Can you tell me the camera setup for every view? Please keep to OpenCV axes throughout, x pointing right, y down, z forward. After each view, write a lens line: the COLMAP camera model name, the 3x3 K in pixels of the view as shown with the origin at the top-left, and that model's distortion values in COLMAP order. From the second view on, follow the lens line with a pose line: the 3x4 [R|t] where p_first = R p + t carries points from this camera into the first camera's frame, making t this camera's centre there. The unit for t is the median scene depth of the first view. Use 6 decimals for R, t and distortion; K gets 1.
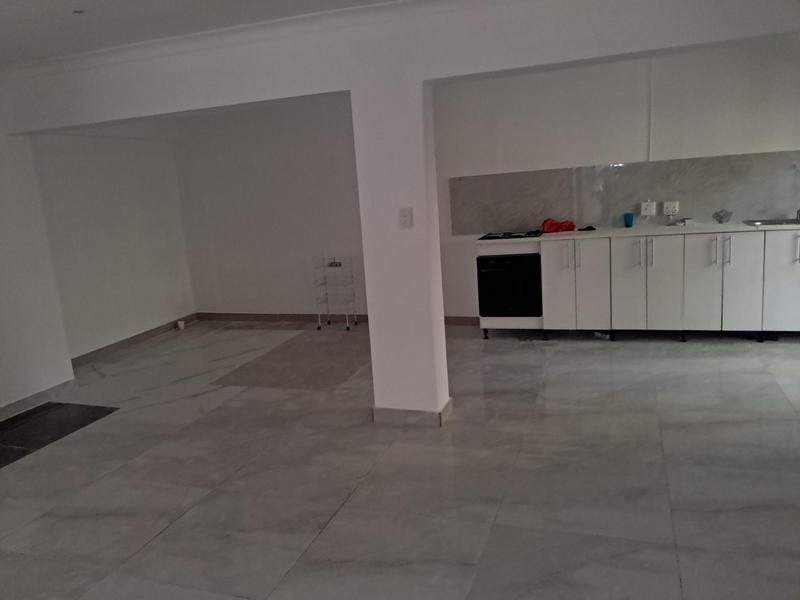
lens RADIAL K [[642.2, 0, 369.5], [0, 642.2, 301.9], [0, 0, 1]] dist [0.020144, -0.048207]
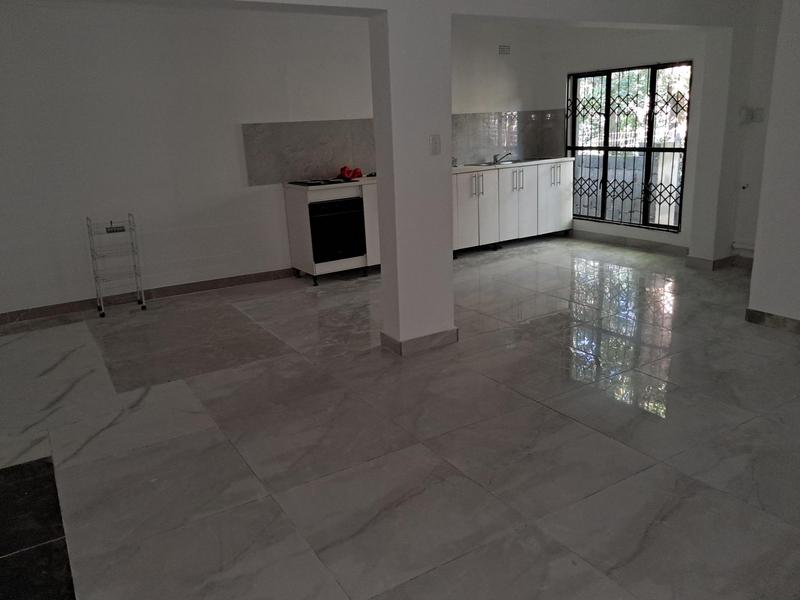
lens RADIAL K [[642.2, 0, 401.9], [0, 642.2, 300.8], [0, 0, 1]] dist [0.020144, -0.048207]
pose [[0.593553, -0.164962, 0.787707, -0.580407], [0.152342, 0.984102, 0.091298, 0.010137], [-0.790245, 0.065811, 0.609247, 0.299771]]
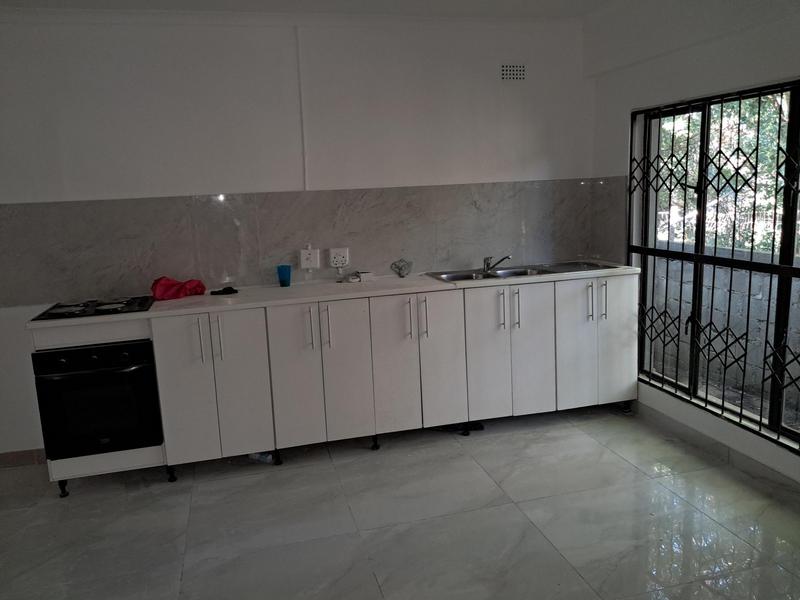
lens RADIAL K [[642.2, 0, 394.6], [0, 642.2, 299.1], [0, 0, 1]] dist [0.020144, -0.048207]
pose [[0.812885, -0.054838, 0.579837, 0.108966], [0.087867, 0.995710, -0.029015, -0.075284], [-0.575758, 0.074534, 0.814216, 0.399860]]
